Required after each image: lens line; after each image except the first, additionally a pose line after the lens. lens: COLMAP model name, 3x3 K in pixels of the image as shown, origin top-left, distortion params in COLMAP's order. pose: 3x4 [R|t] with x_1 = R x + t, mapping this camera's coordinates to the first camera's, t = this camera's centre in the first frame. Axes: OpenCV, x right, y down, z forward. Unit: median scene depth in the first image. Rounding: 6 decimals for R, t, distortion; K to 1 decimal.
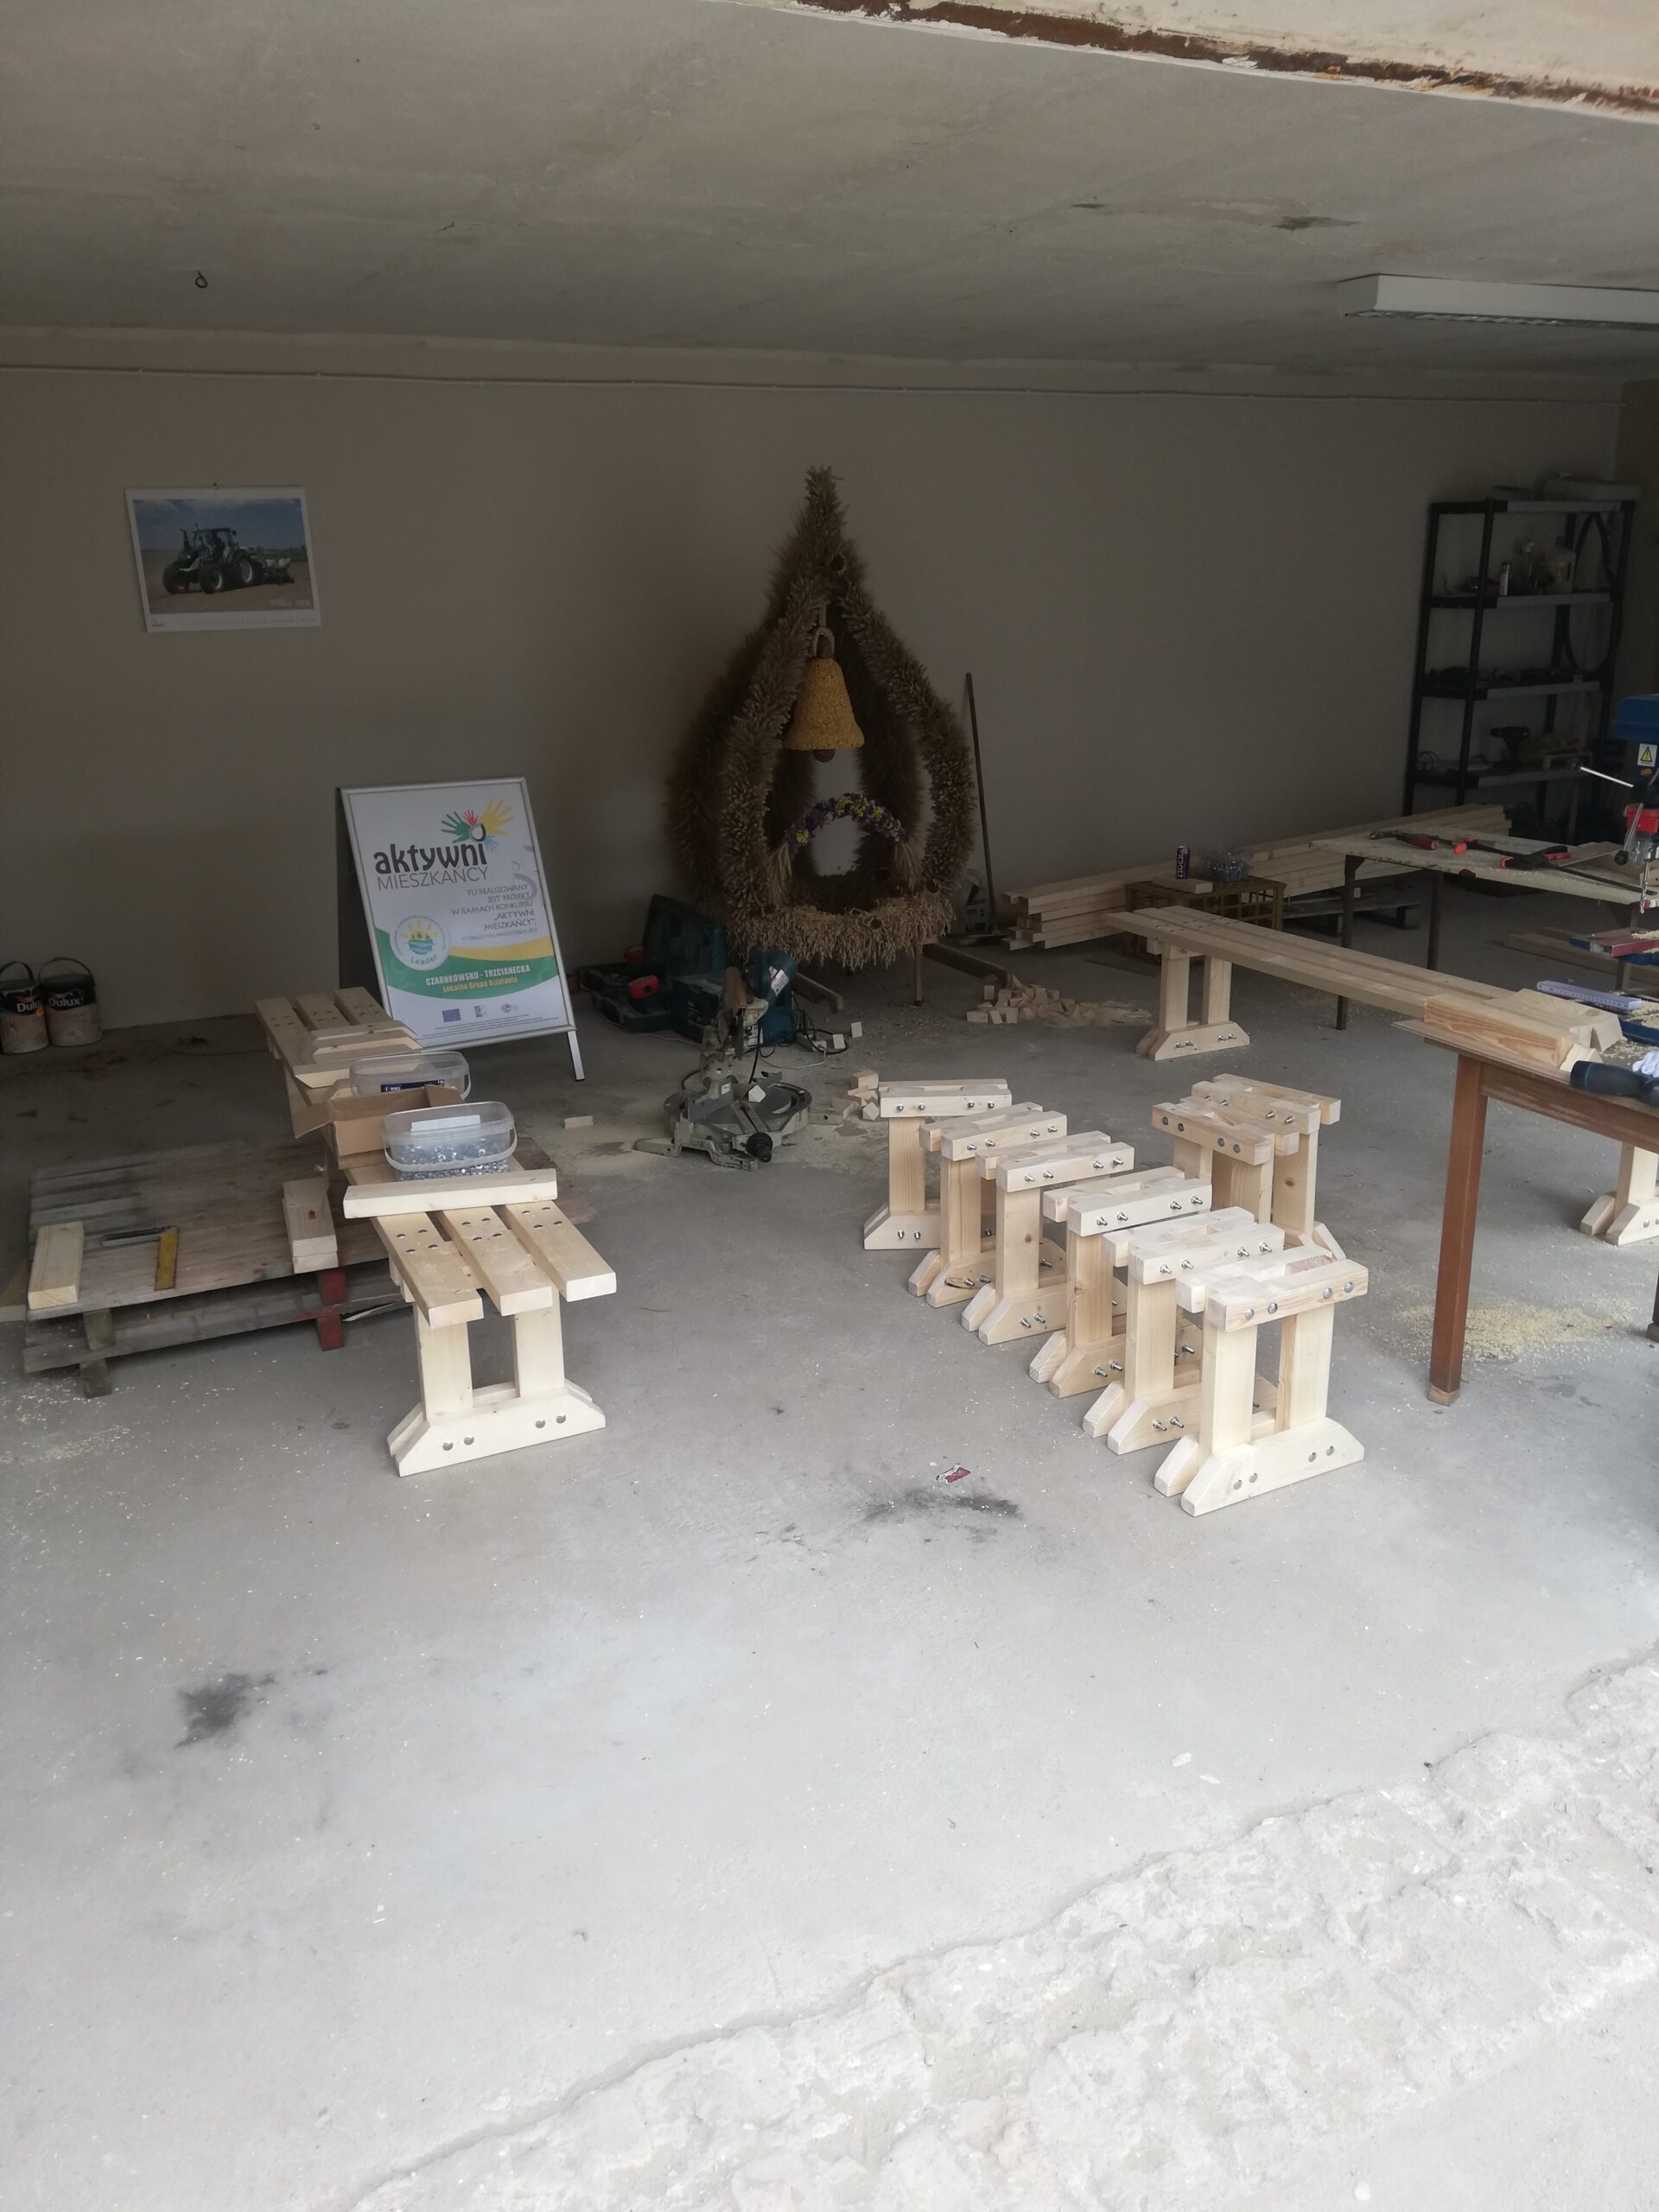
lens RADIAL K [[1626.9, 0, 832.2], [0, 1626.9, 1119.3], [0, 0, 1]] dist [0.057683, -0.078737]
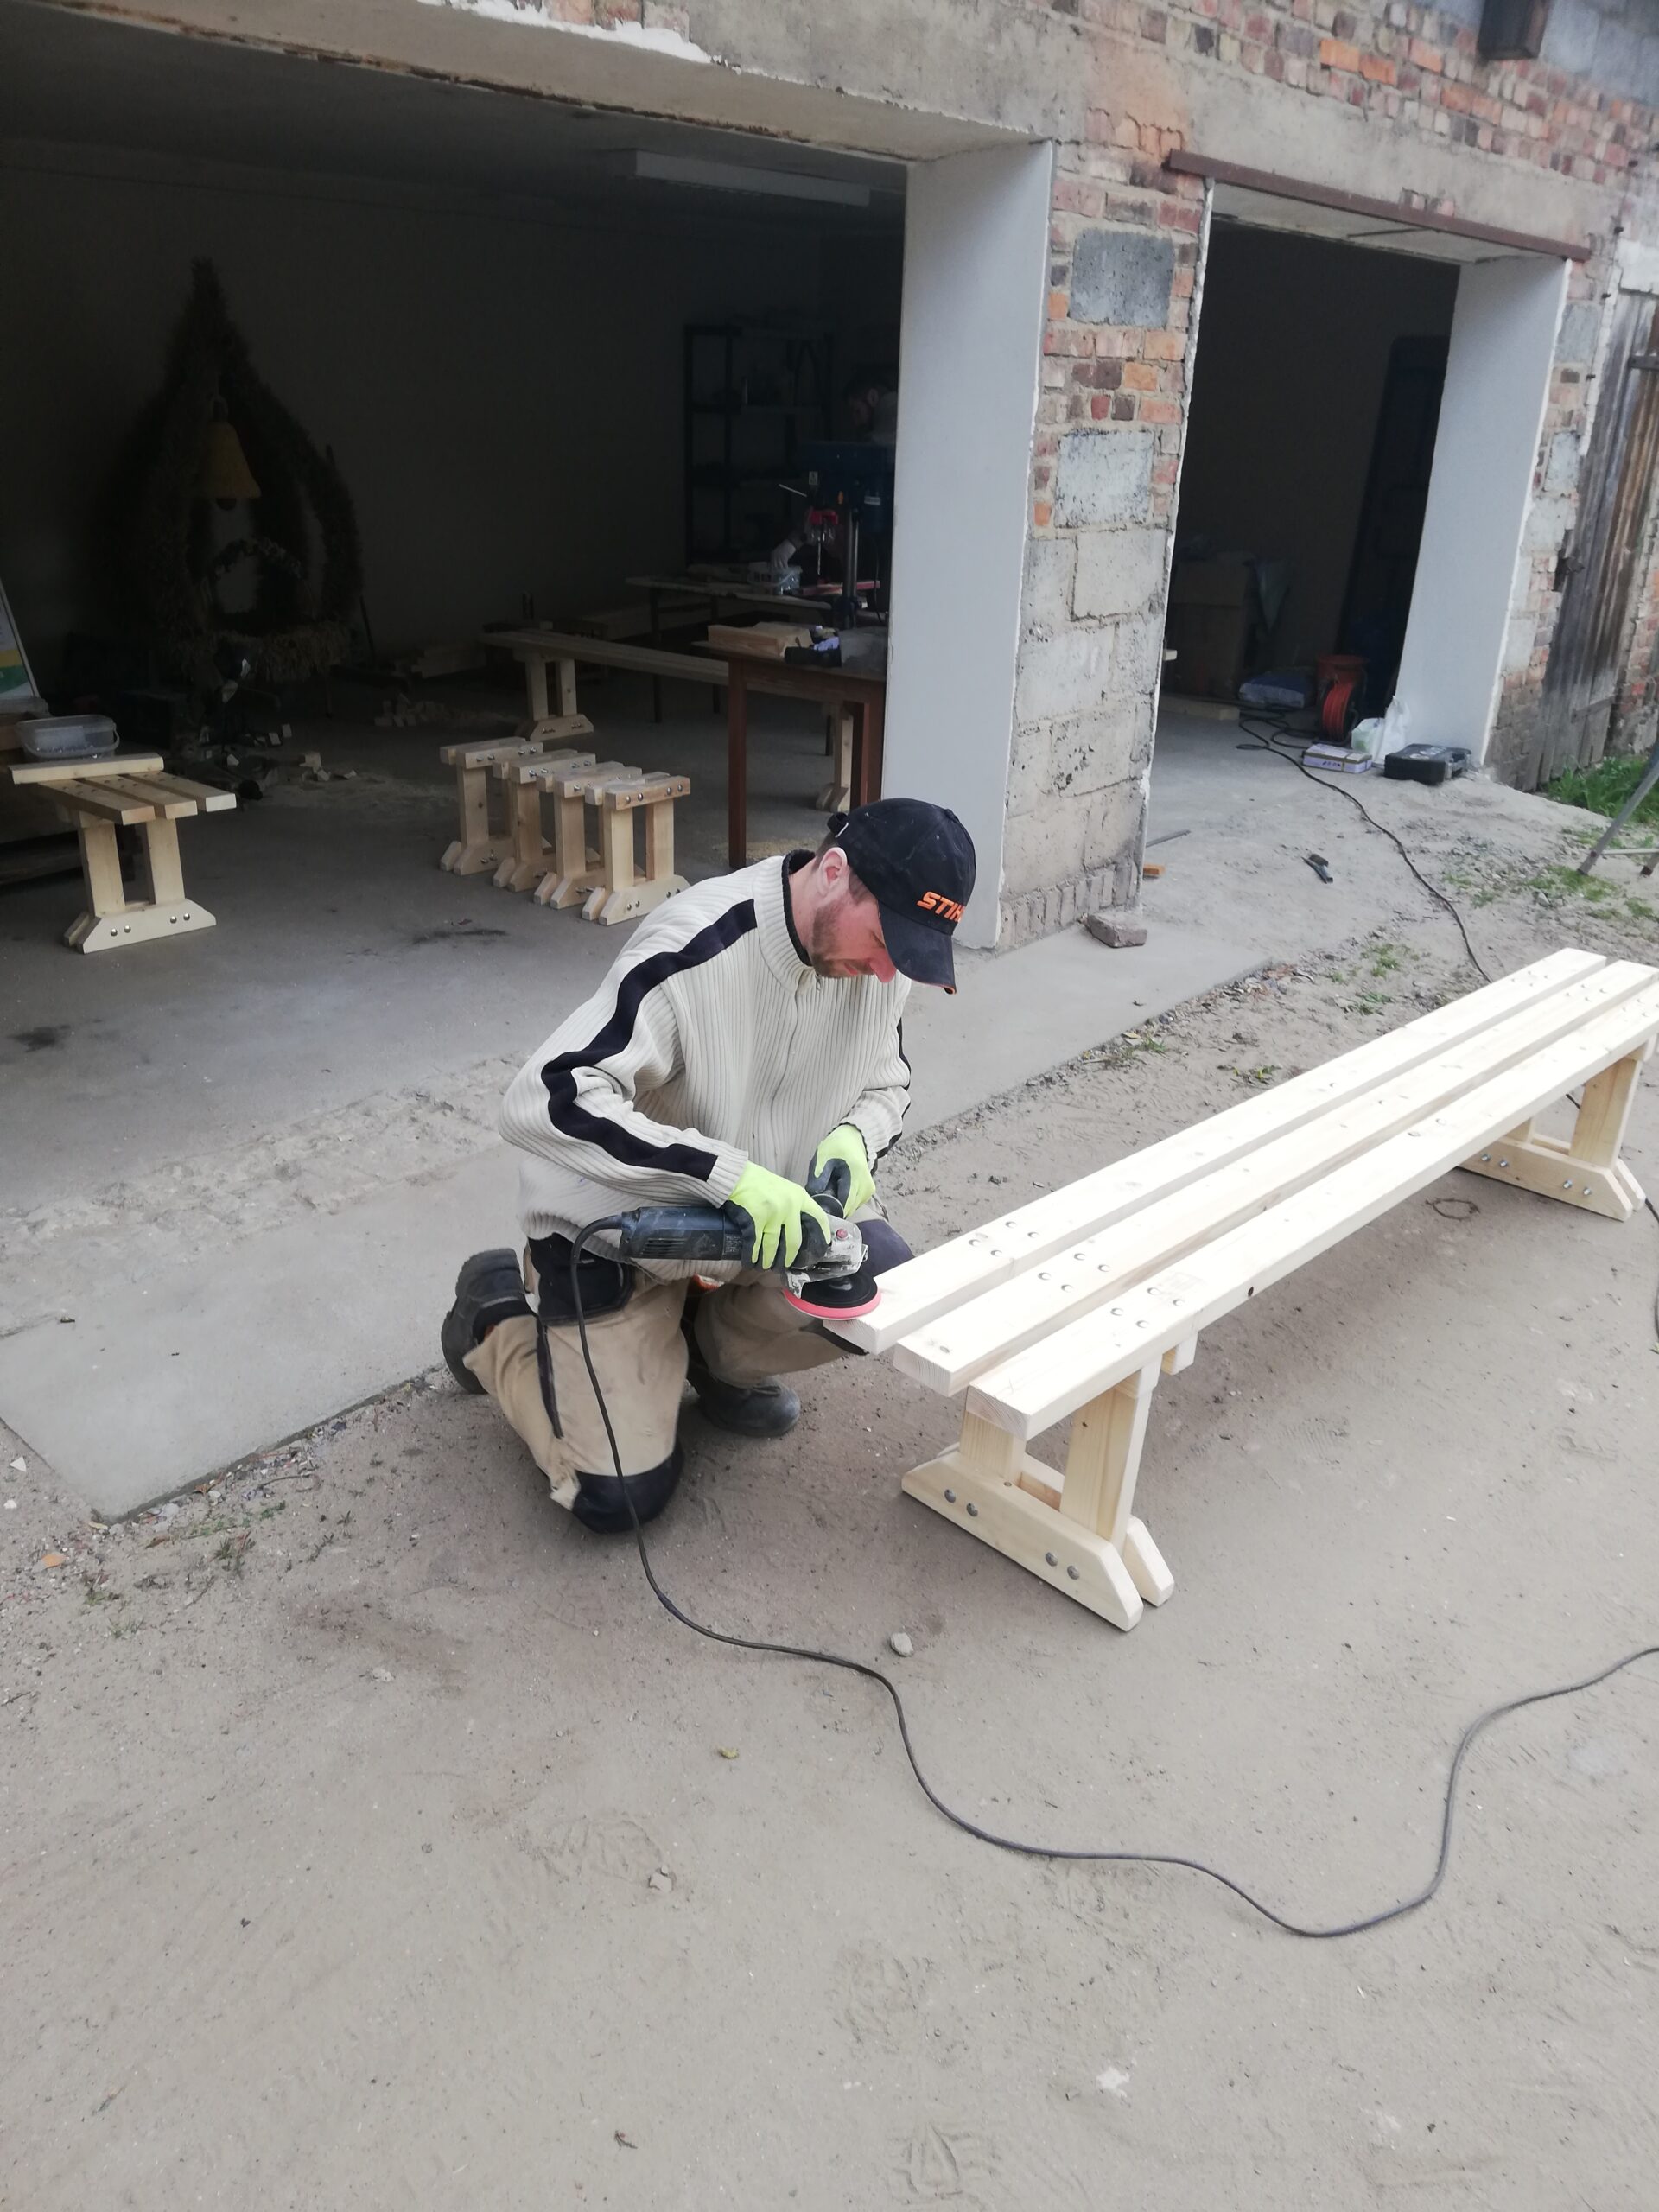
lens RADIAL K [[1626.9, 0, 816.2], [0, 1626.9, 1104.8], [0, 0, 1]] dist [0.057683, -0.078737]
pose [[0.918780, -0.111936, 0.378568, -0.198720], [0.077503, 0.991442, 0.105054, 0.213270], [-0.387088, -0.067182, 0.919592, -0.543278]]
